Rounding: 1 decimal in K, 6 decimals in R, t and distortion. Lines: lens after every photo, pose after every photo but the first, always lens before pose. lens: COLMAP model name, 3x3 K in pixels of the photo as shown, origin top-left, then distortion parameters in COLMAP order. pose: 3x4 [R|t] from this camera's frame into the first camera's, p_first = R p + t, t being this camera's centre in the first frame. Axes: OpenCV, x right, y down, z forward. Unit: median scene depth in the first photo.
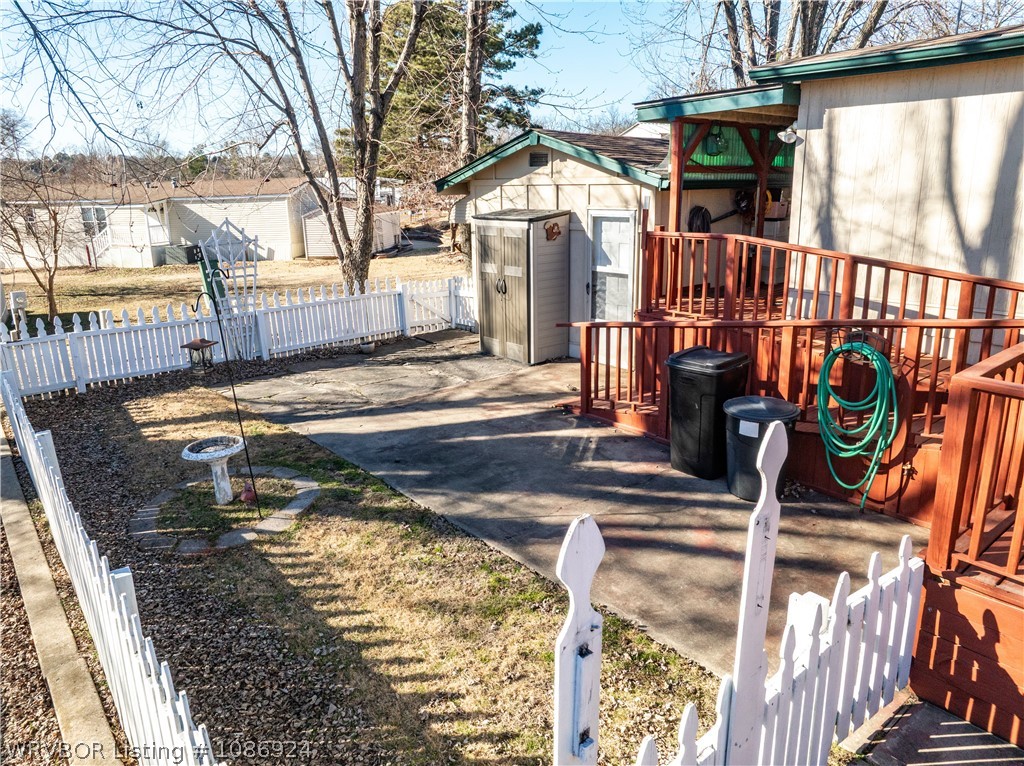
lens RADIAL K [[731.4, 0, 512.0], [0, 731.4, 383.0], [0, 0, 1]] dist [-0.033015, 0.010681]
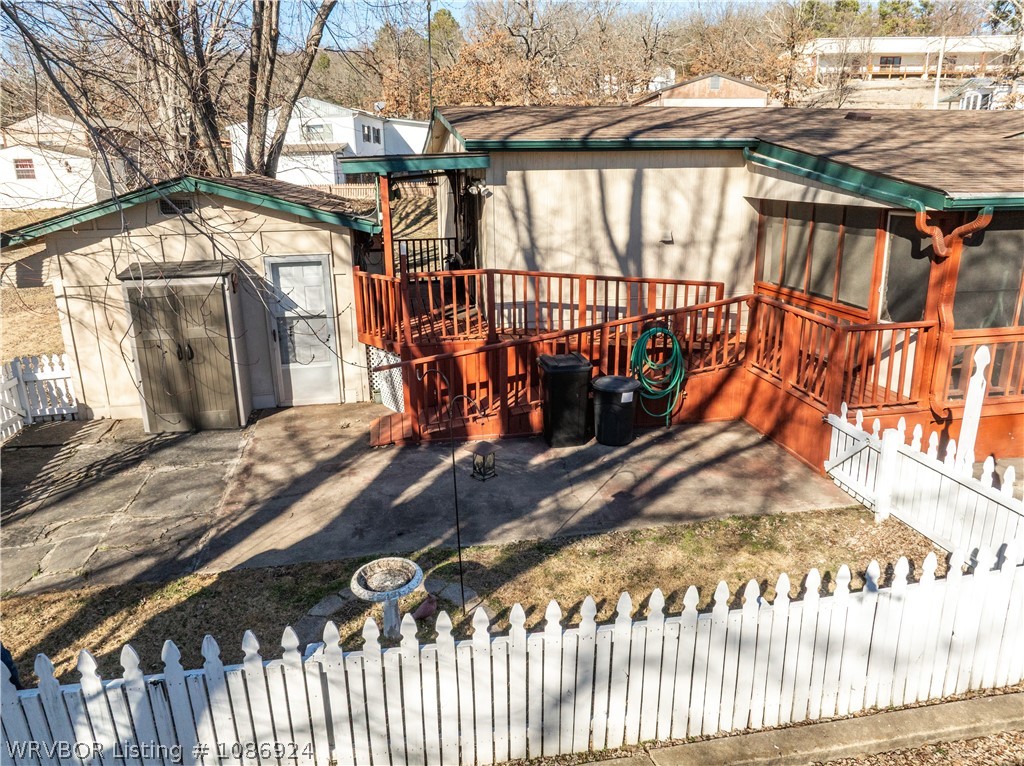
lens RADIAL K [[731.4, 0, 512.0], [0, 731.4, 383.0], [0, 0, 1]] dist [-0.033015, 0.010681]
pose [[0.480195, -0.233100, 0.845622, -0.799770], [0.240164, 0.962144, 0.128841, -0.162268], [-0.843643, 0.141219, 0.517999, 0.326536]]
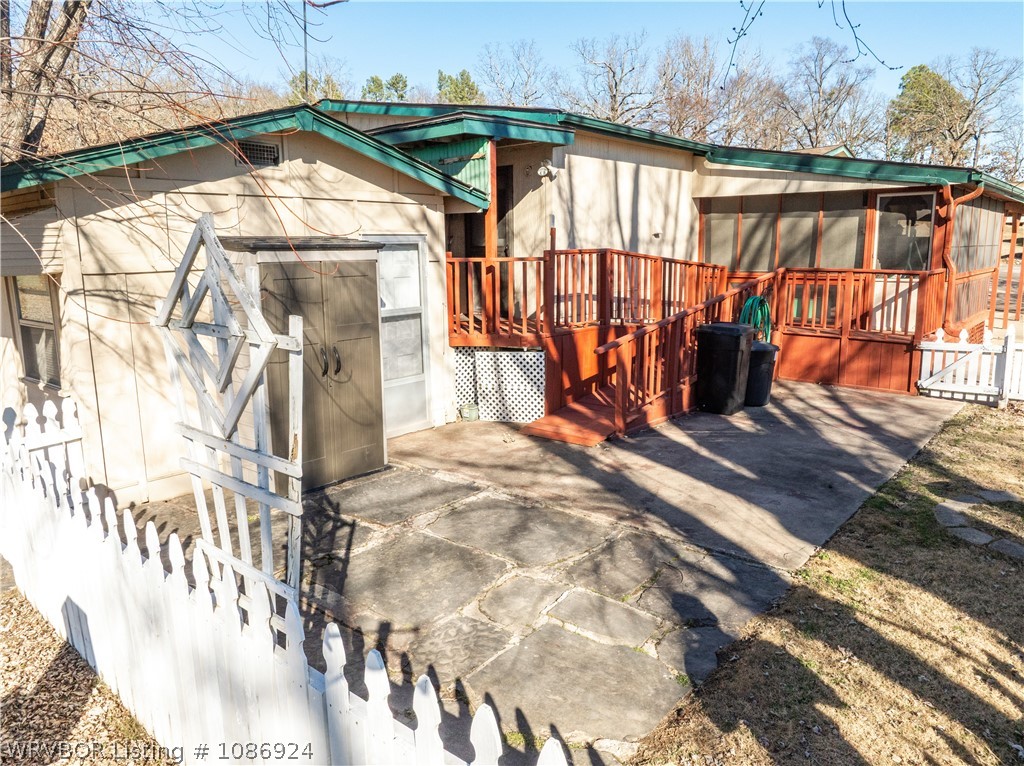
lens RADIAL K [[731.4, 0, 512.0], [0, 731.4, 383.0], [0, 0, 1]] dist [-0.033015, 0.010681]
pose [[-0.173100, -0.158400, 0.972083, -0.844531], [0.281695, 0.937790, 0.202974, -0.271271], [-0.943761, 0.308966, -0.117711, 1.307185]]
